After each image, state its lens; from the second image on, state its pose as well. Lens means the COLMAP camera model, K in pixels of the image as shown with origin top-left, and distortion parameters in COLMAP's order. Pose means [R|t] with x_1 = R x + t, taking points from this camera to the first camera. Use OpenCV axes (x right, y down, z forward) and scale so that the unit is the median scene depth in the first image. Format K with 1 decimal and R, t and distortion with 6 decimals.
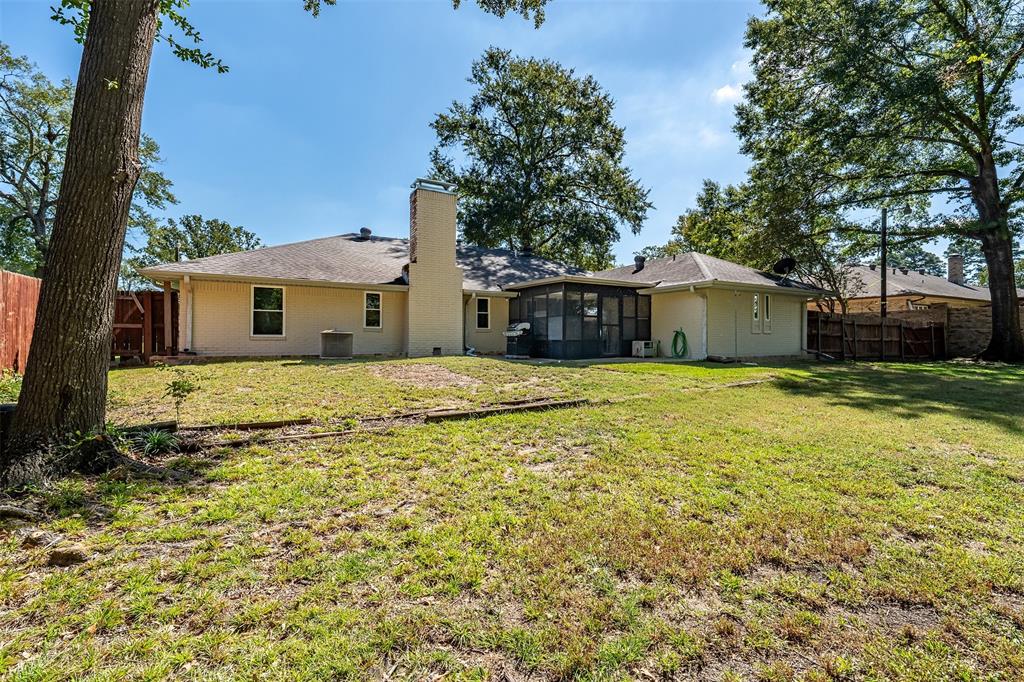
lens RADIAL K [[422.3, 0, 508.5], [0, 422.3, 335.2], [0, 0, 1]] dist [-0.000126, -0.000046]
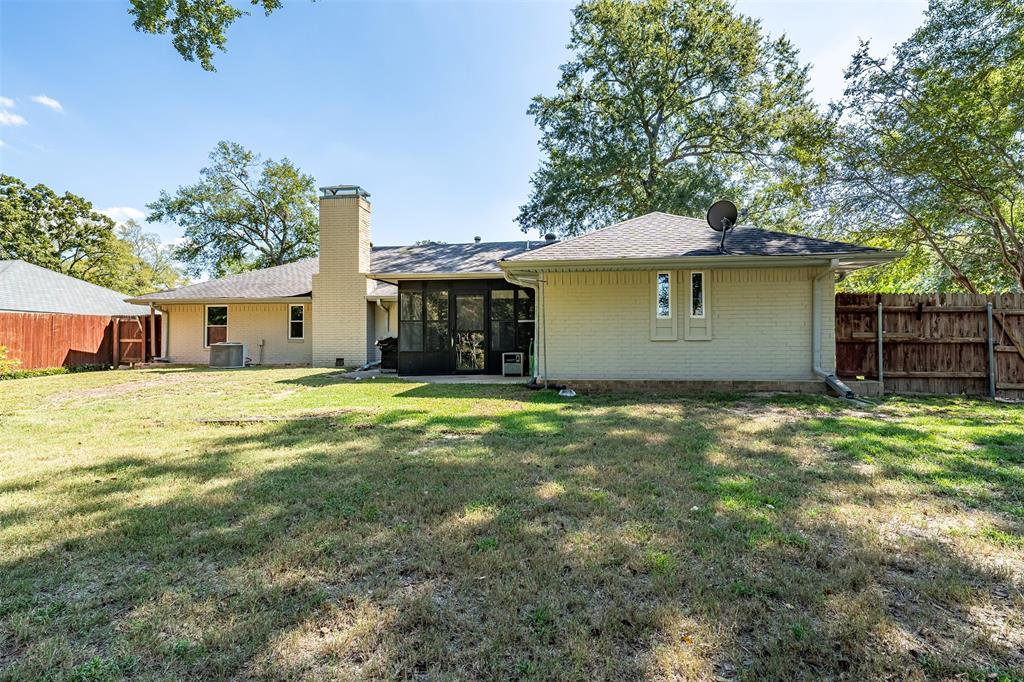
lens RADIAL K [[488.7, 0, 510.1], [0, 488.7, 338.7], [0, 0, 1]] dist [0.001497, -0.000785]
pose [[0.799350, -0.014016, -0.600702, 0.831628], [0.006949, 0.999877, -0.014083, 0.002054], [0.600825, 0.007083, 0.799349, 0.355010]]
